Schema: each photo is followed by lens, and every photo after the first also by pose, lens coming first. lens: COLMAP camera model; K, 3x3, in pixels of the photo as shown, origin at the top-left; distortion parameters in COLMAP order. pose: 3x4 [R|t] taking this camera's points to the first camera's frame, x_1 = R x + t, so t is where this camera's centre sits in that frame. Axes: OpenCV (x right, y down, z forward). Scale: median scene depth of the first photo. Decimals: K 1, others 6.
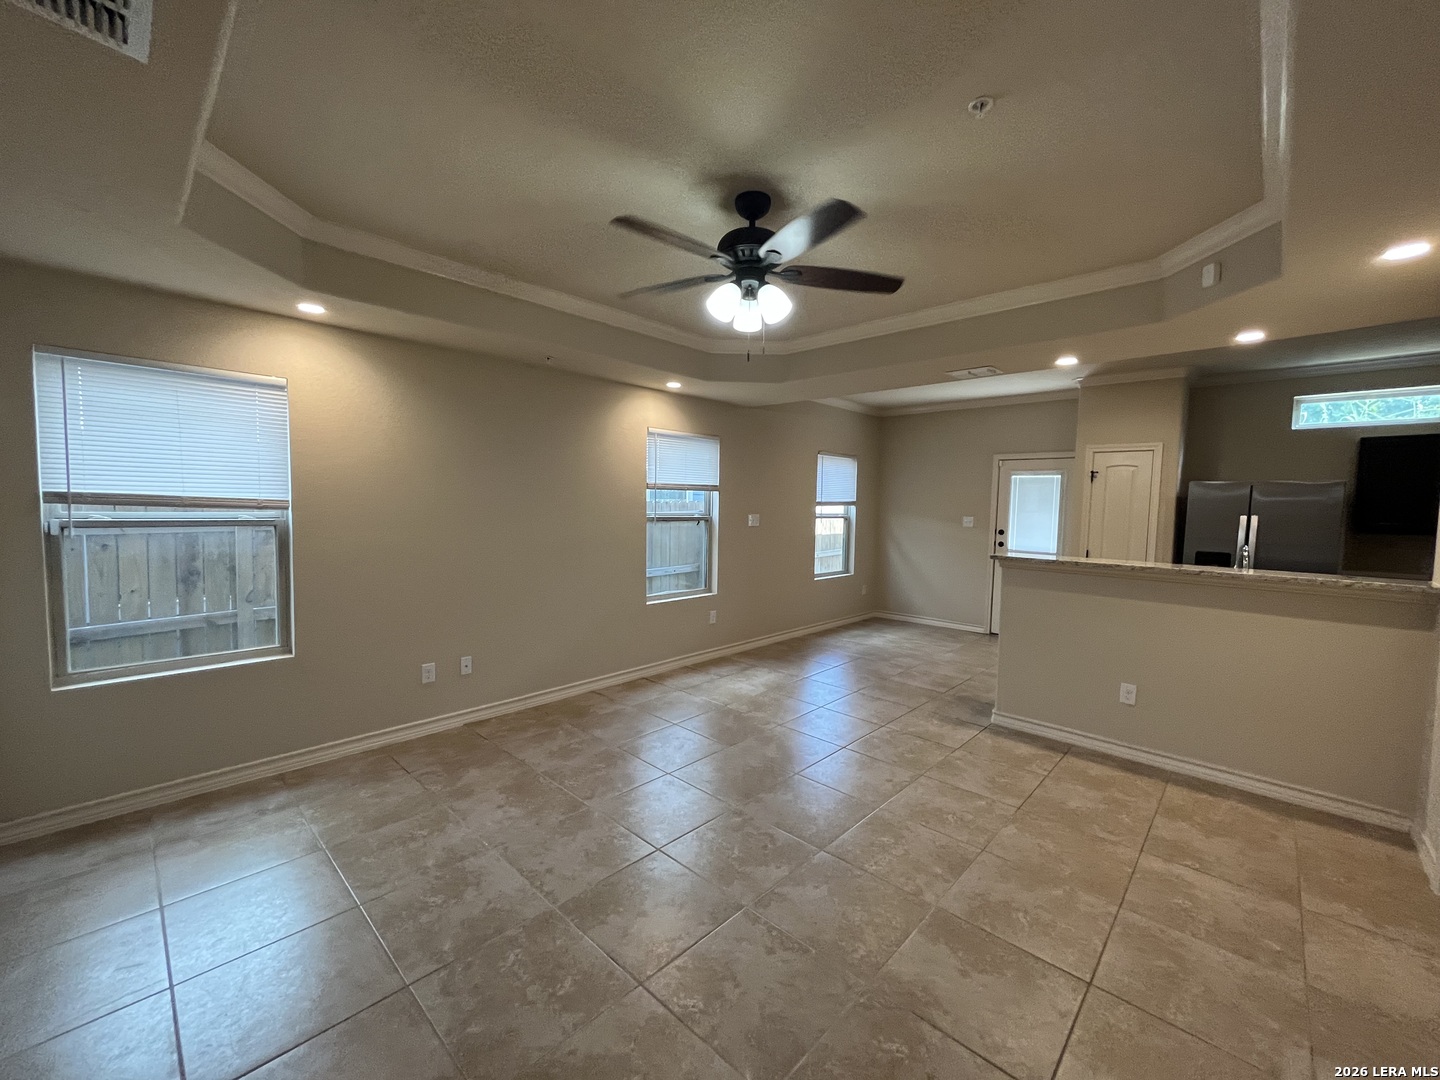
lens RADIAL K [[578.1, 0, 721.6], [0, 578.1, 540.0], [0, 0, 1]] dist [0.000123, -0.000550]
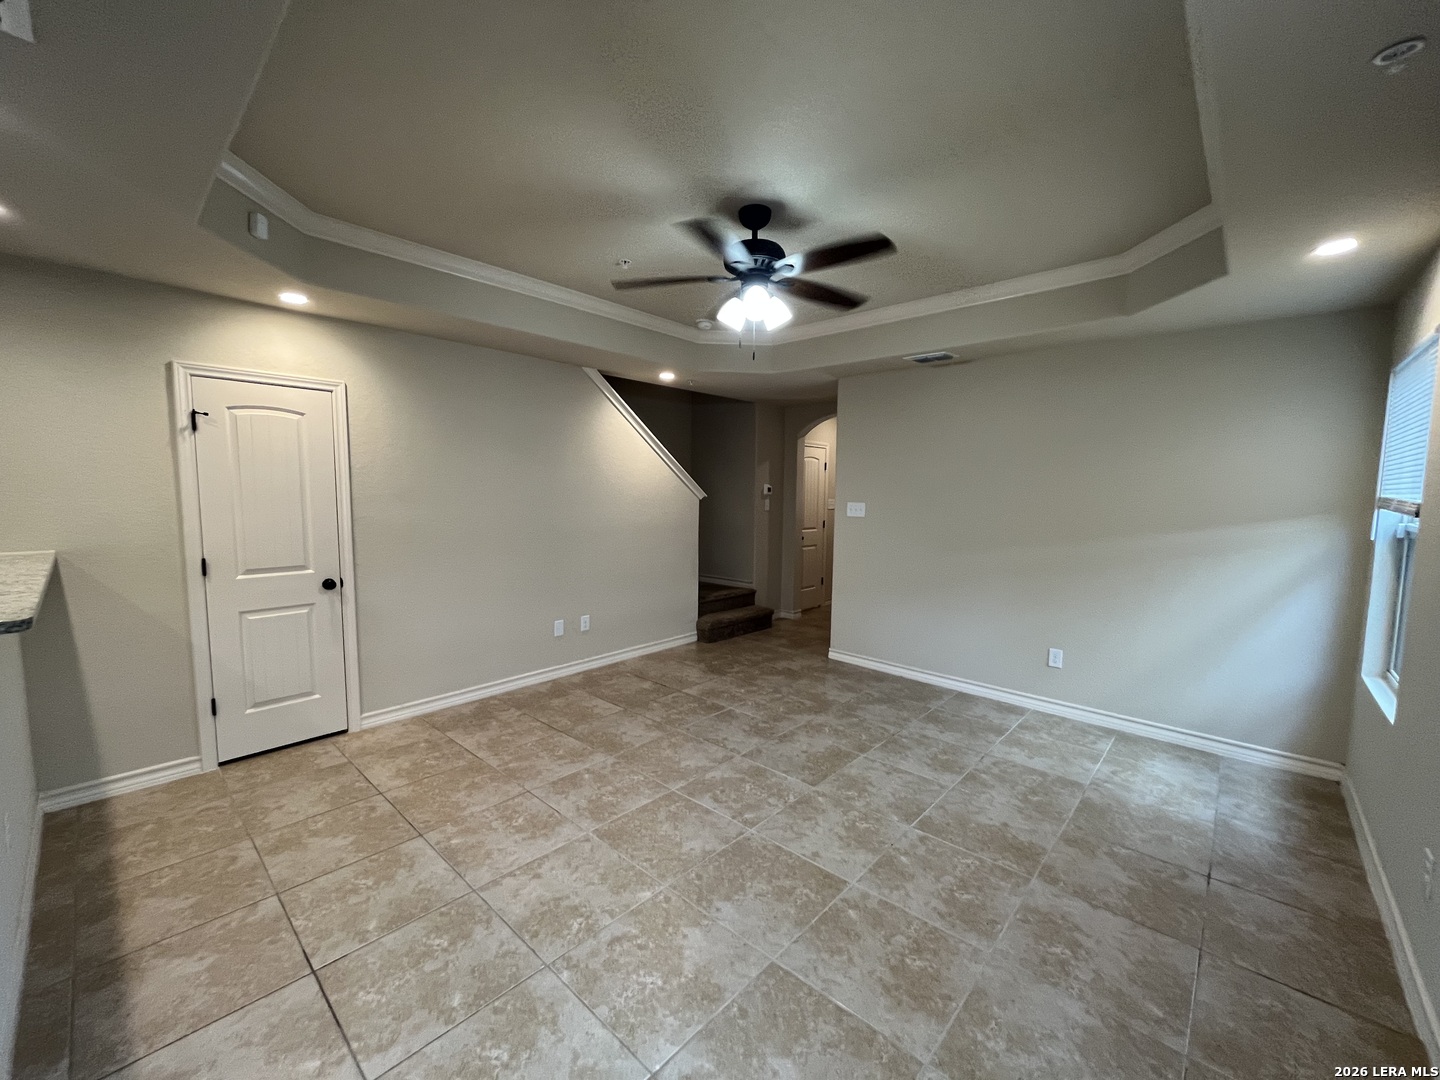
lens RADIAL K [[578.1, 0, 714.1], [0, 578.1, 539.2], [0, 0, 1]] dist [0.000123, -0.000550]
pose [[-0.999520, -0.030075, -0.007424, 0.086000], [-0.030841, 0.988599, 0.147379, -0.093578], [0.002907, 0.147537, -0.989052, 1.533630]]
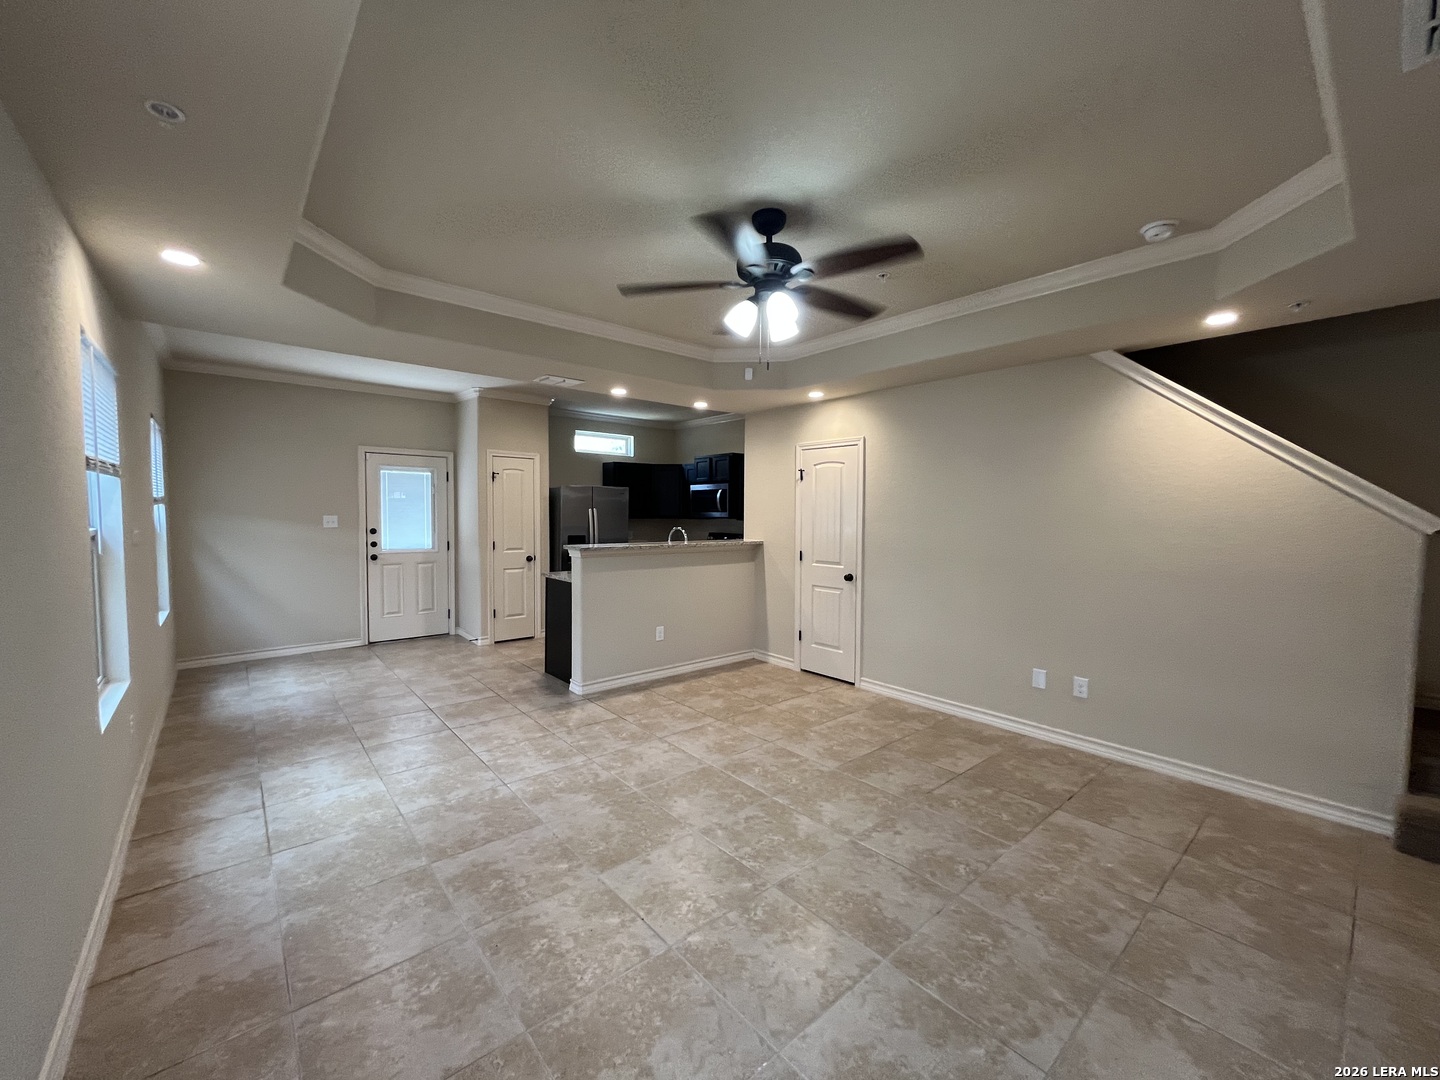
lens RADIAL K [[578.1, 0, 720.6], [0, 578.1, 529.0], [0, 0, 1]] dist [0.000123, -0.000550]
pose [[0.108880, -0.048918, 0.992851, -0.734064], [0.056508, 0.997478, 0.042949, -0.049954], [-0.992447, 0.051428, 0.111370, 0.702589]]
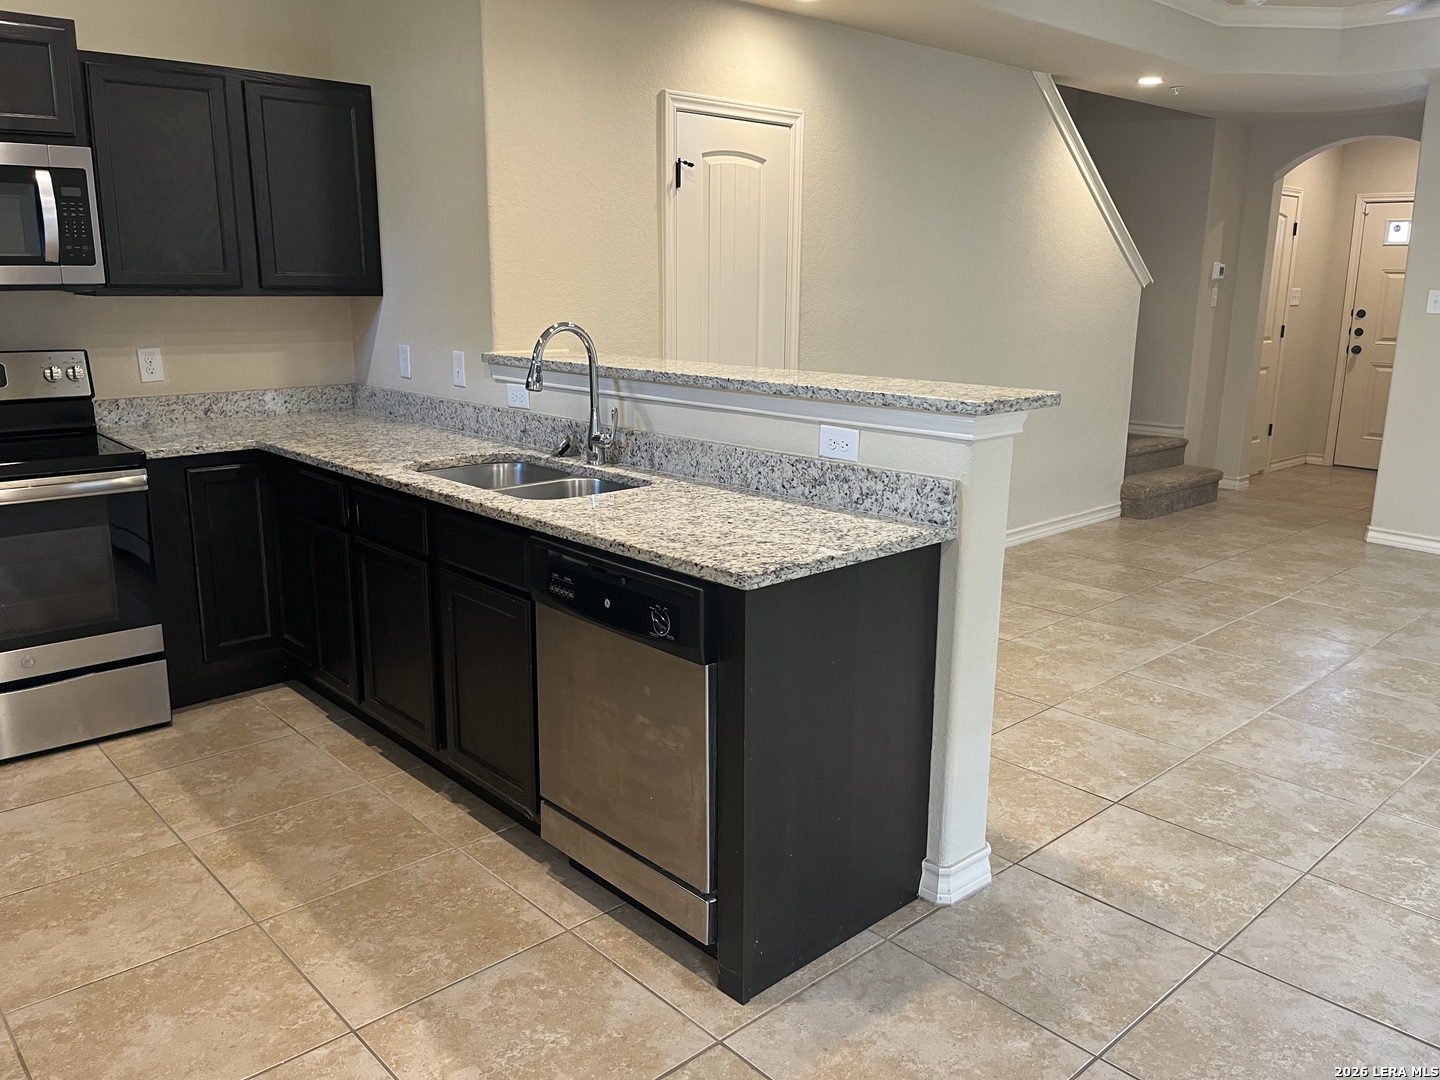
lens RADIAL K [[1080.6, 0, 693.0], [0, 1080.6, 541.3], [0, 0, 1]] dist [0.014495, -0.028410]
pose [[-0.994903, -0.048684, 0.088306, 0.720290], [-0.020187, 0.954164, 0.298604, -0.087542], [-0.098796, 0.295299, -0.950283, 1.903908]]
